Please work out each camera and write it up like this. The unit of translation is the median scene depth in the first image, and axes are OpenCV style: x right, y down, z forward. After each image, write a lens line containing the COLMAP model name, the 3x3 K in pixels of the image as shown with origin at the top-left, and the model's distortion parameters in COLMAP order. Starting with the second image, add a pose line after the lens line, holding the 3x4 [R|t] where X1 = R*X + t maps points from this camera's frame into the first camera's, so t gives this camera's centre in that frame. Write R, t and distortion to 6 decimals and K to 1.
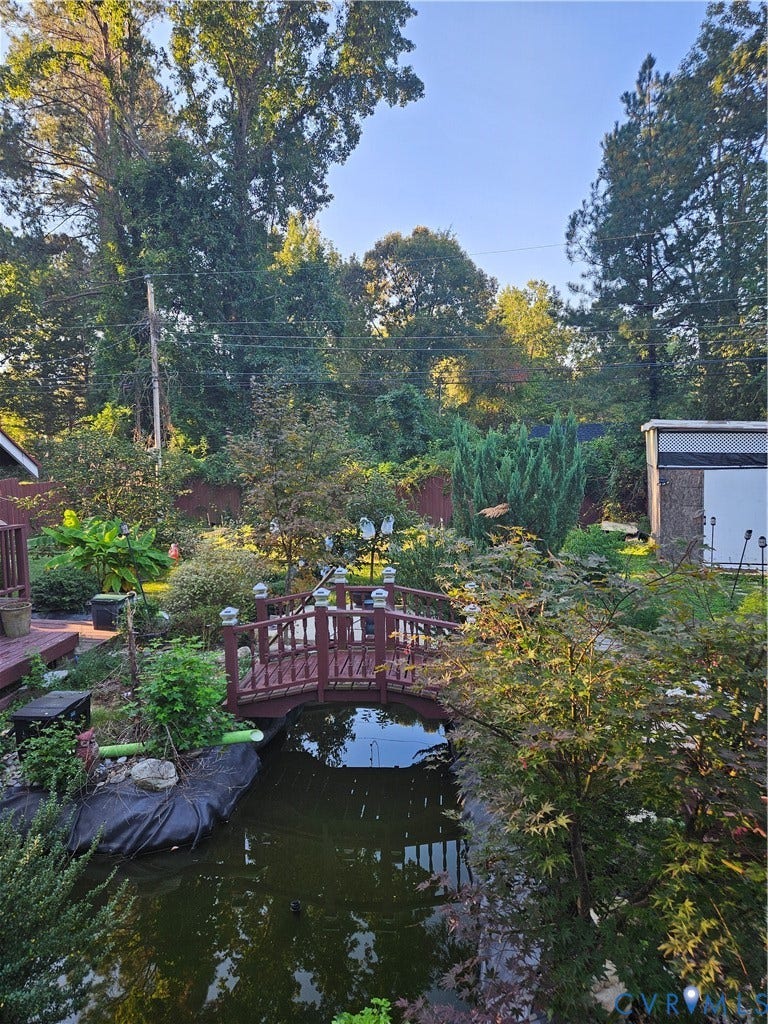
lens RADIAL K [[679.2, 0, 374.8], [0, 679.2, 508.6], [0, 0, 1]] dist [0.084700, -0.069732]
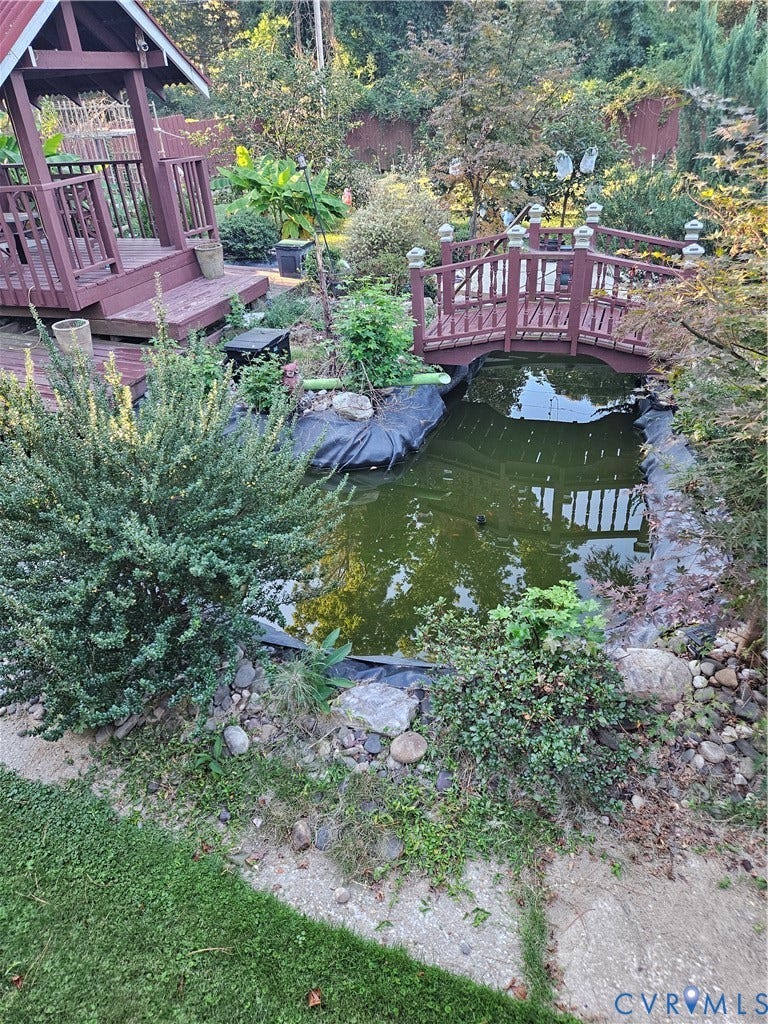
lens RADIAL K [[679.2, 0, 387.5], [0, 679.2, 509.7], [0, 0, 1]] dist [0.084700, -0.069732]
pose [[0.975593, 0.088749, -0.200853, -0.009730], [0.012202, 0.891363, 0.453125, 0.012496], [0.219248, -0.444516, 0.868525, 0.001229]]
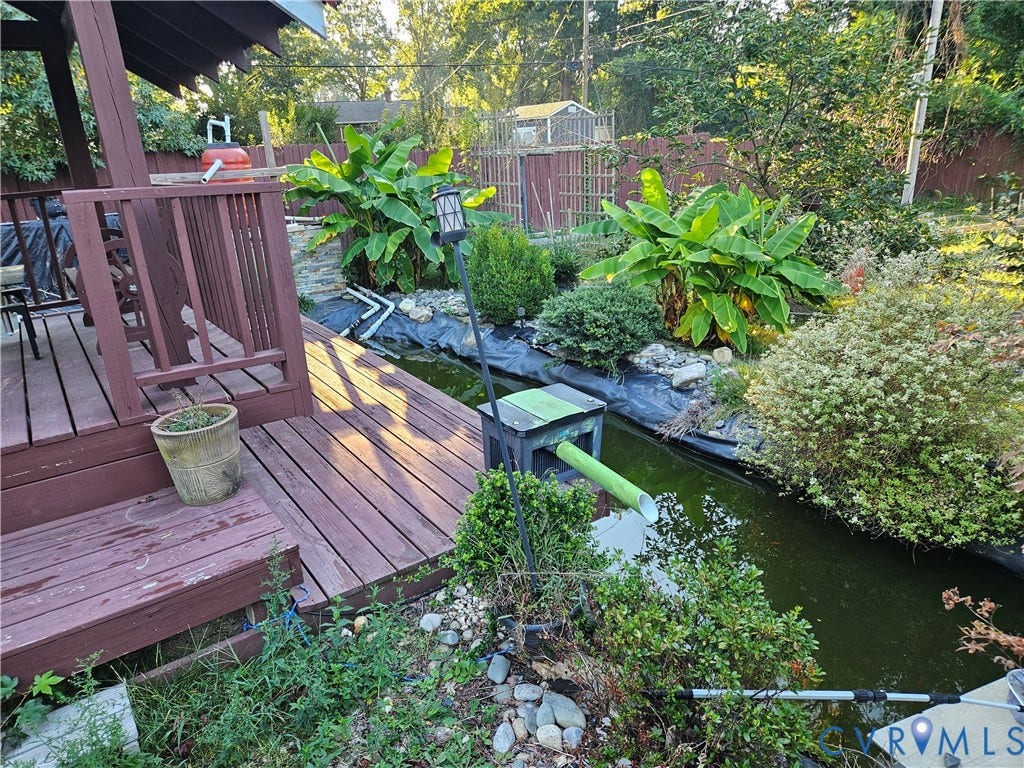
lens RADIAL K [[679.2, 0, 507.7], [0, 679.2, 384.9], [0, 0, 1]] dist [0.084700, -0.069732]
pose [[0.652164, 0.245373, -0.717269, -0.068880], [-0.034881, 0.954878, 0.294943, 0.005712], [0.757275, -0.167332, 0.631296, 0.386579]]
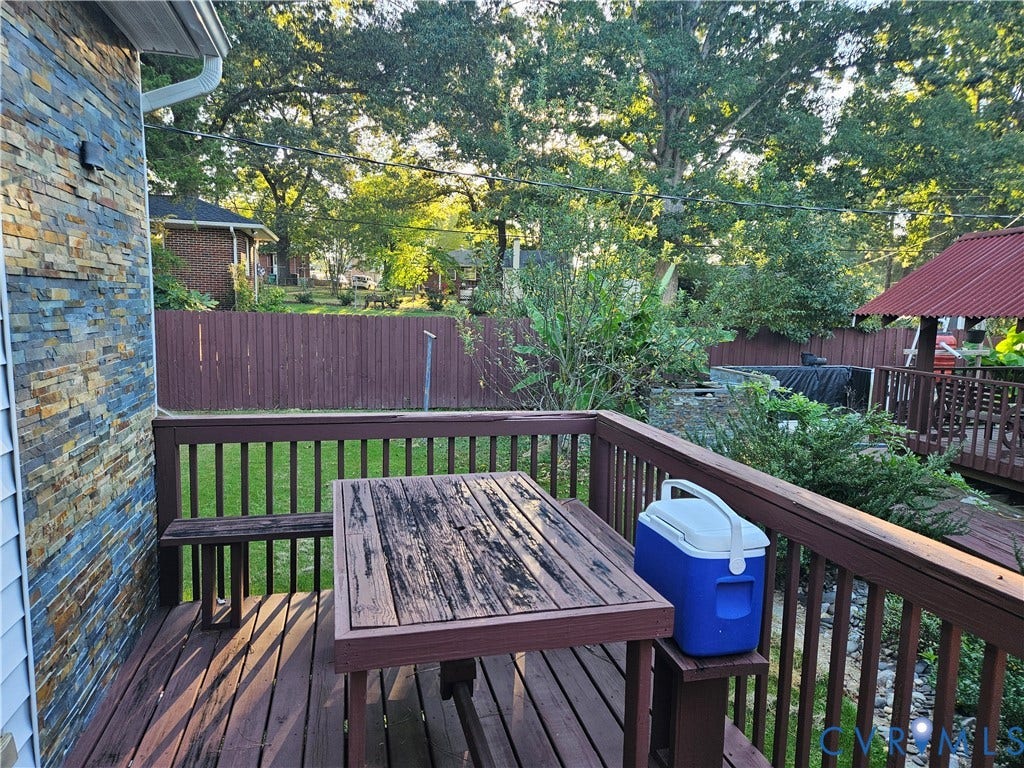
lens RADIAL K [[679.2, 0, 502.6], [0, 679.2, 385.8], [0, 0, 1]] dist [0.084700, -0.069732]
pose [[0.276671, 0.152292, -0.948820, 0.007283], [-0.113063, 0.985663, 0.125237, 0.008715], [0.954290, 0.072627, 0.289923, -0.085436]]
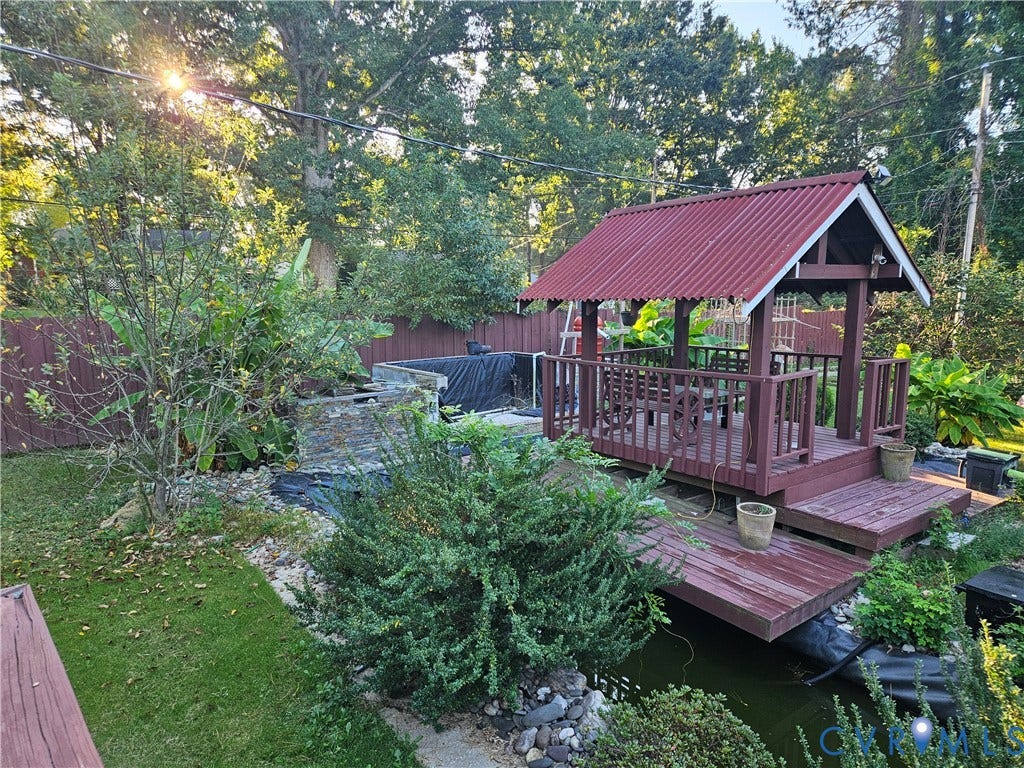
lens RADIAL K [[679.2, 0, 509.2], [0, 679.2, 394.5], [0, 0, 1]] dist [0.084700, -0.069732]
pose [[0.687121, 0.132664, -0.714329, -0.097796], [-0.074137, 0.990859, 0.112707, 0.002938], [0.722751, -0.024485, 0.690675, 0.000132]]
